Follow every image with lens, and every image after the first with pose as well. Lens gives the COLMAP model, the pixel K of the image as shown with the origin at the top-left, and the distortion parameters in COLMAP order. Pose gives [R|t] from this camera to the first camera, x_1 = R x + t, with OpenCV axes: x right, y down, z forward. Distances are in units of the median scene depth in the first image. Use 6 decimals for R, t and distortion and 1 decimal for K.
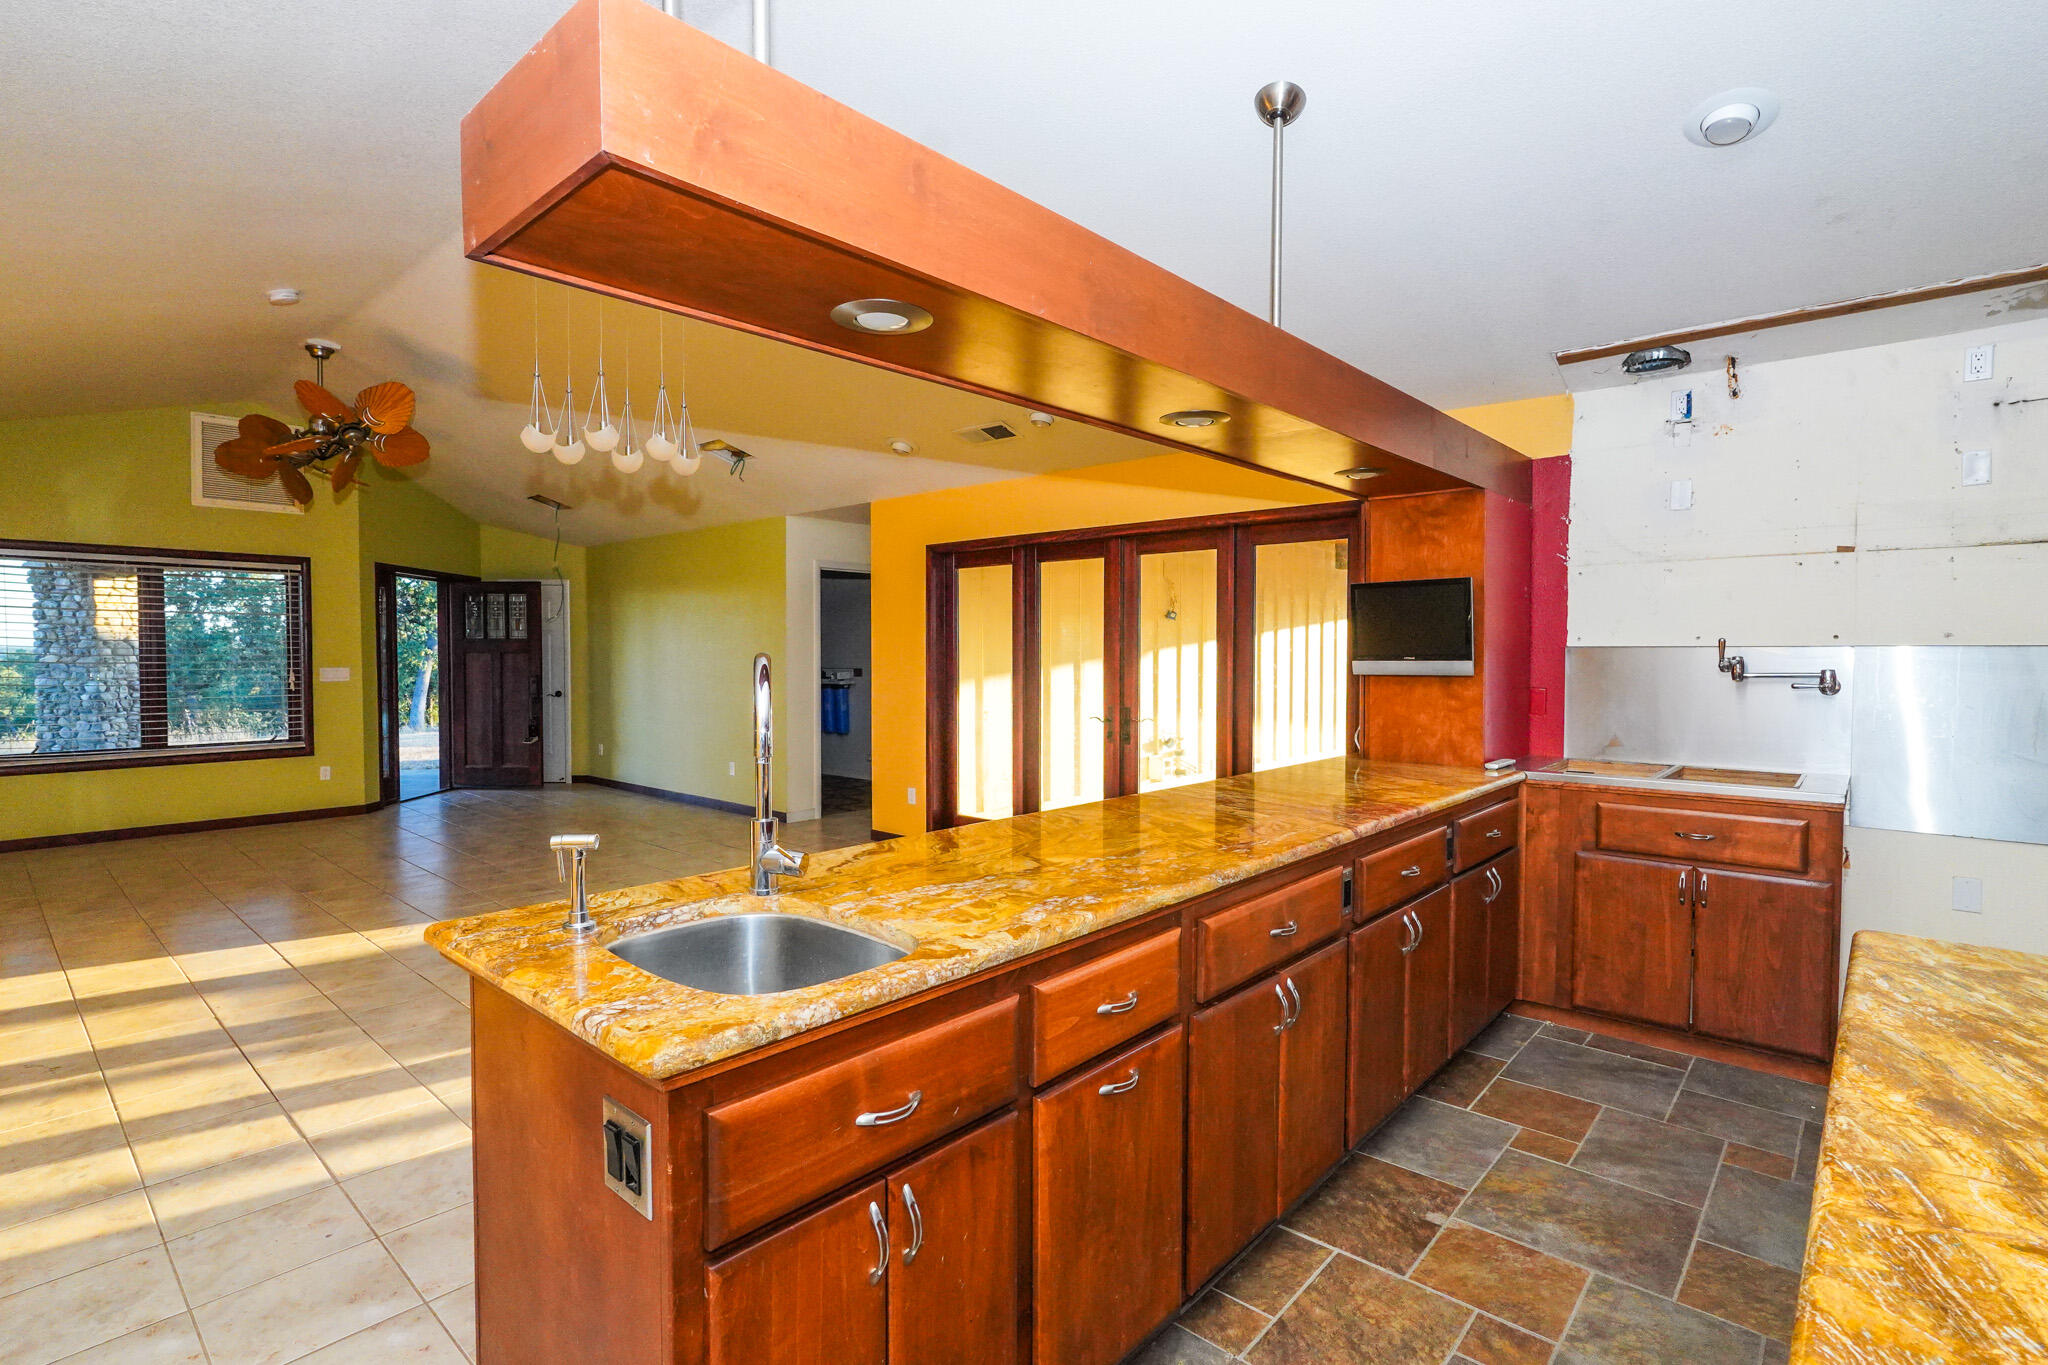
lens RADIAL K [[977.7, 0, 981.1], [0, 977.7, 684.1], [0, 0, 1]] dist [-0.012179, 0.001269]
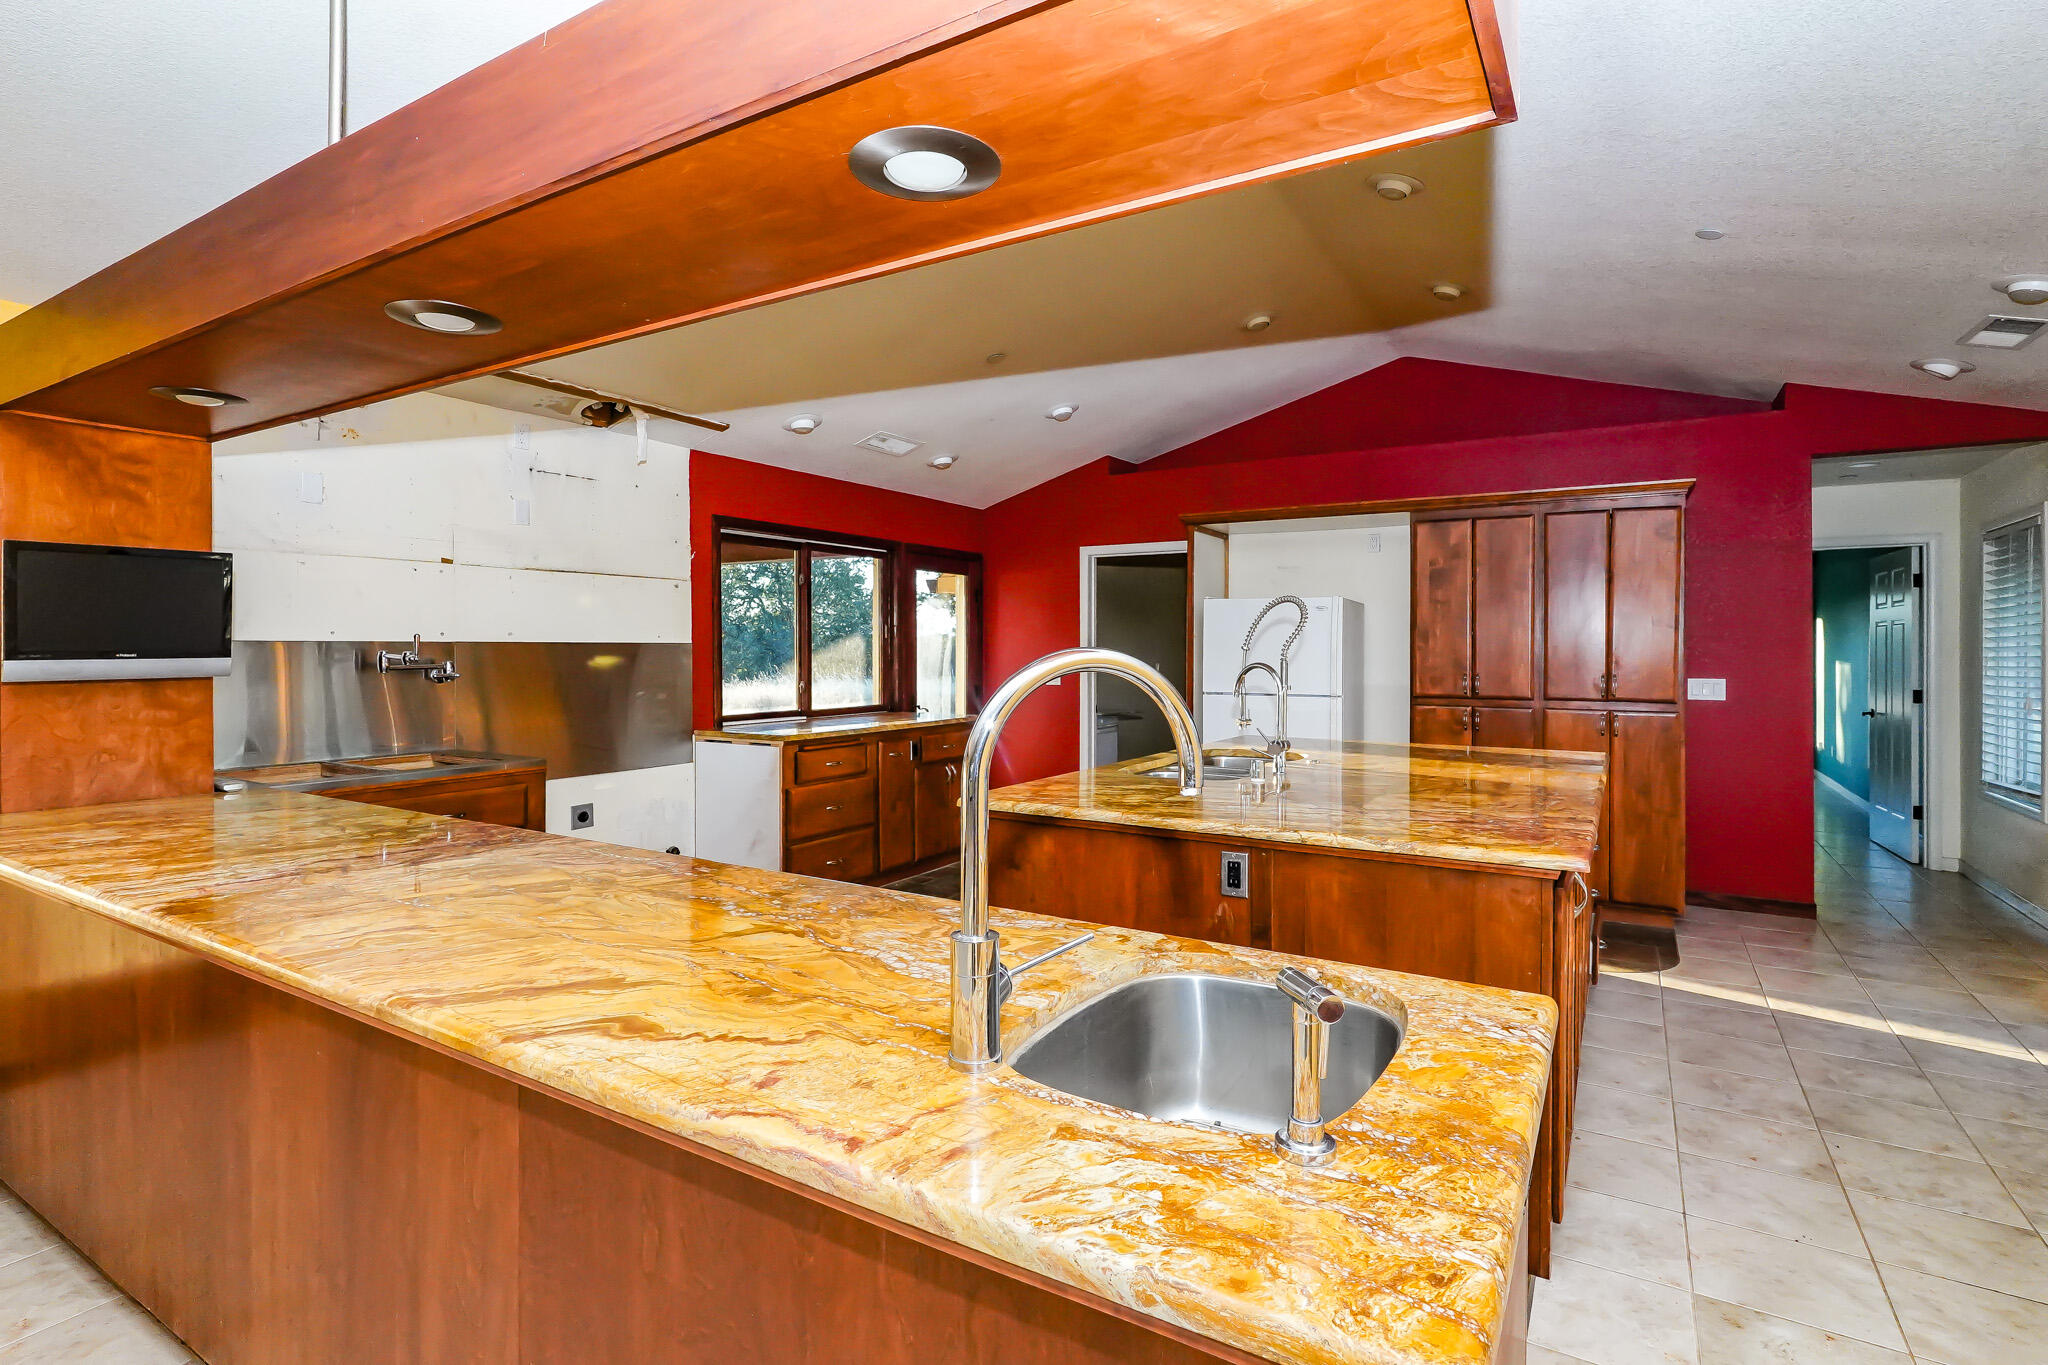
lens RADIAL K [[977.7, 0, 988.6], [0, 977.7, 635.3], [0, 0, 1]] dist [-0.012179, 0.001269]
pose [[-0.184464, 0.013536, 0.982746, -0.447312], [0.031634, 0.999469, -0.007828, -0.018704], [-0.982330, 0.029645, -0.184794, 0.616704]]
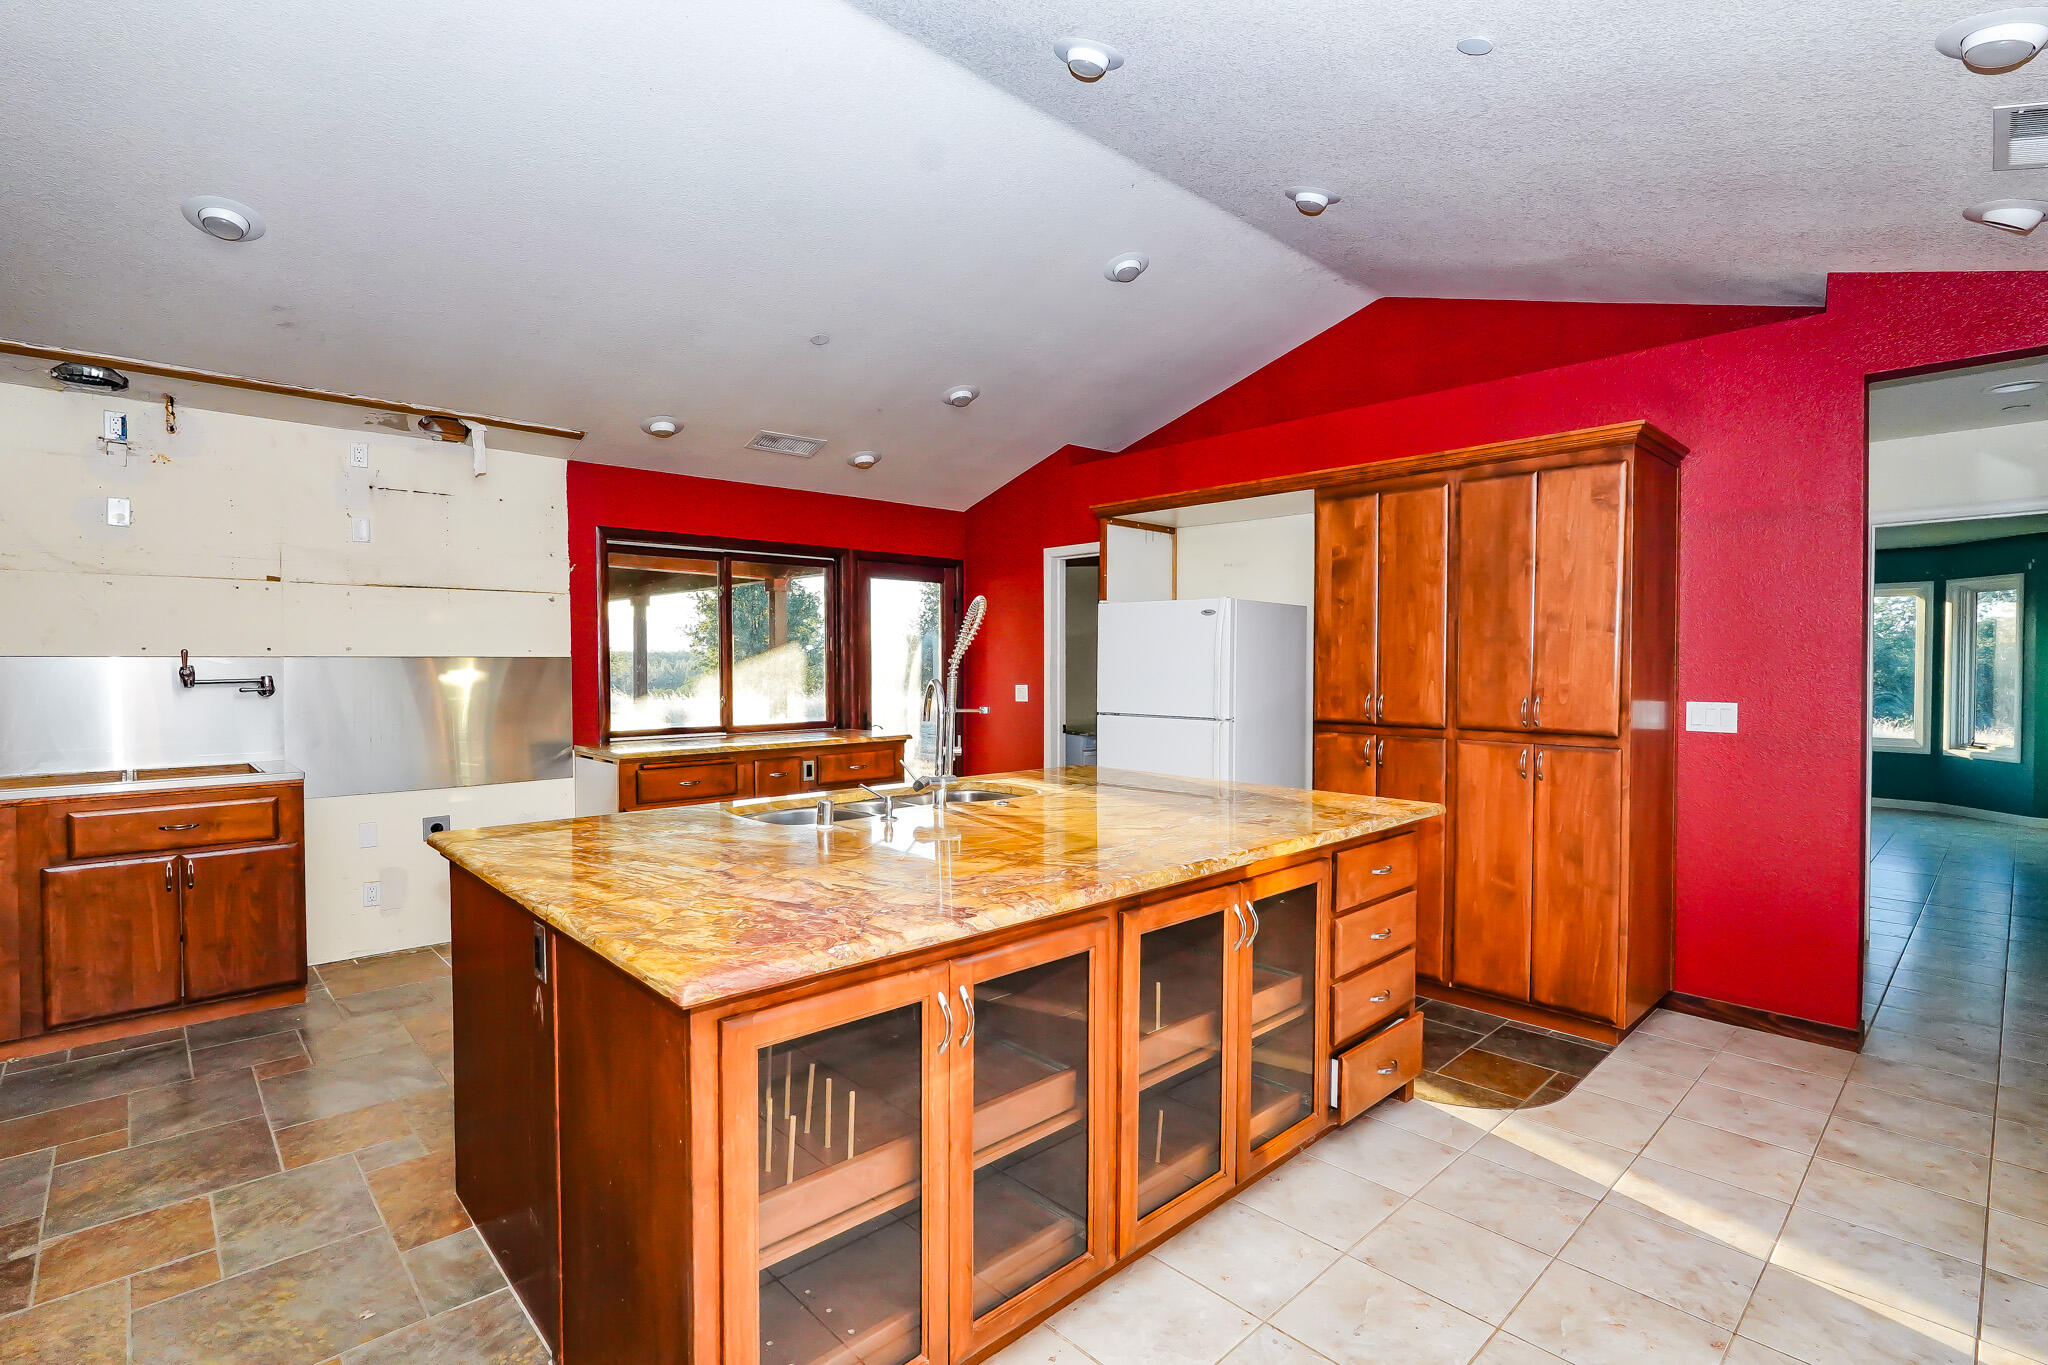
lens RADIAL K [[977.7, 0, 1025.2], [0, 977.7, 671.8], [0, 0, 1]] dist [-0.012179, 0.001269]
pose [[0.074222, -0.009719, 0.997194, -0.304313], [0.033889, 0.999400, 0.007218, 0.003897], [-0.996666, 0.033258, 0.074506, -0.055351]]
